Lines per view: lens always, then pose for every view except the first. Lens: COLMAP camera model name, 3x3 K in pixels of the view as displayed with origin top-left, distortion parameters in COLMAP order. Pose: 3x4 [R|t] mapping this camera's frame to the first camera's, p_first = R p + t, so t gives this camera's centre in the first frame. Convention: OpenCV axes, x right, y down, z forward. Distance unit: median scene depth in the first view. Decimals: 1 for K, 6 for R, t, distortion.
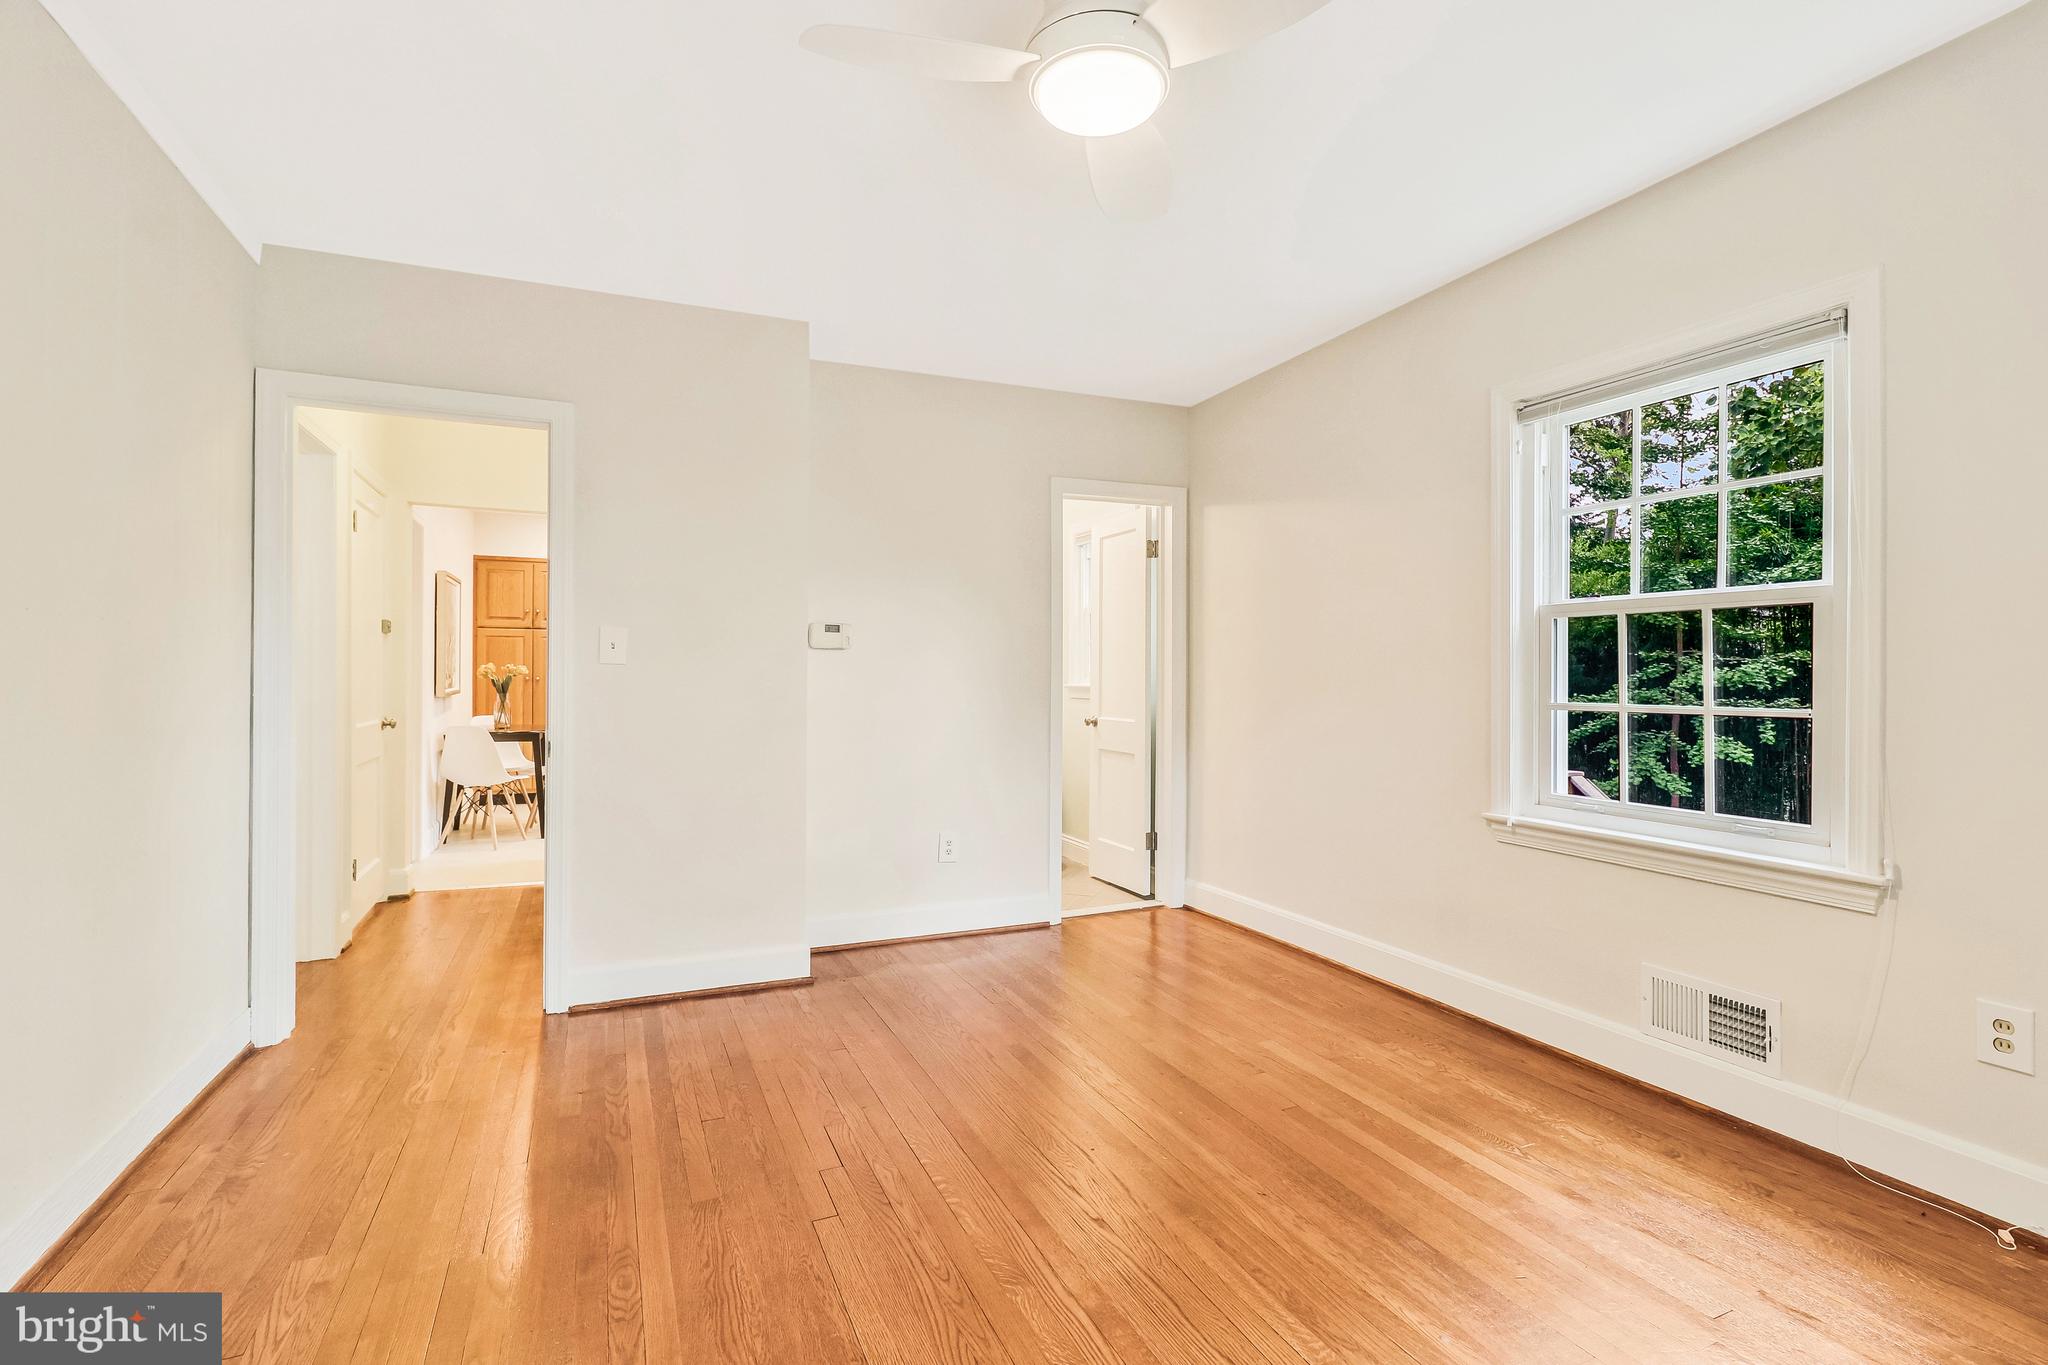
lens RADIAL K [[958.0, 0, 1016.6], [0, 958.0, 679.1], [0, 0, 1]] dist [0.003081, -0.000606]
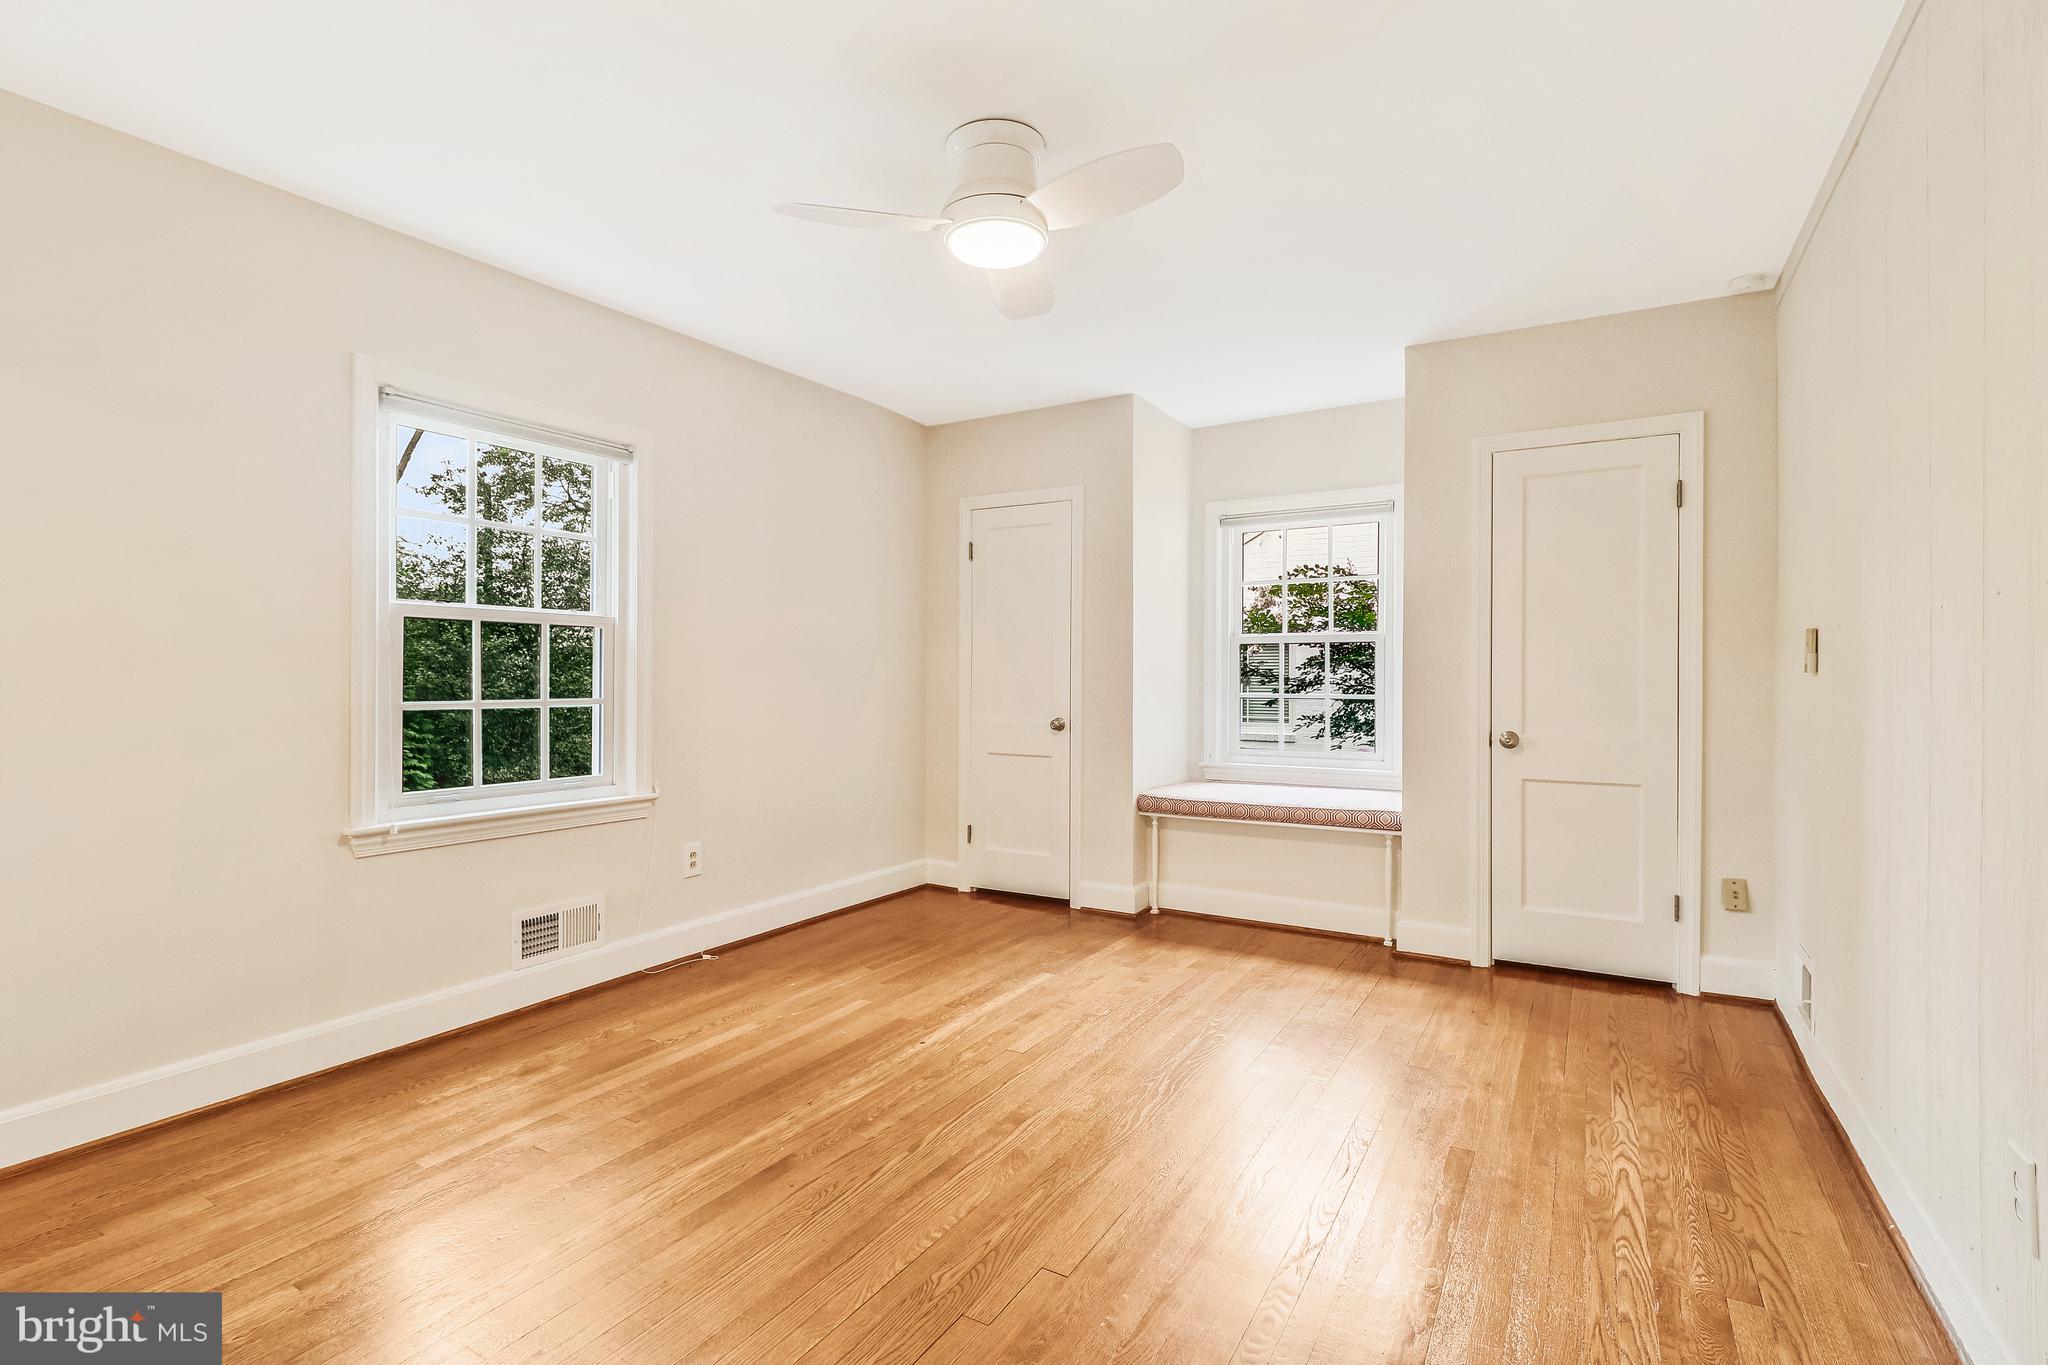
lens RADIAL K [[958.0, 0, 1016.5], [0, 958.0, 683.7], [0, 0, 1]] dist [0.003081, -0.000606]
pose [[-0.592142, -0.005977, 0.805811, -0.726939], [0.000183, 0.999971, 0.007551, -0.003005], [-0.805833, 0.004619, -0.592124, 1.254673]]
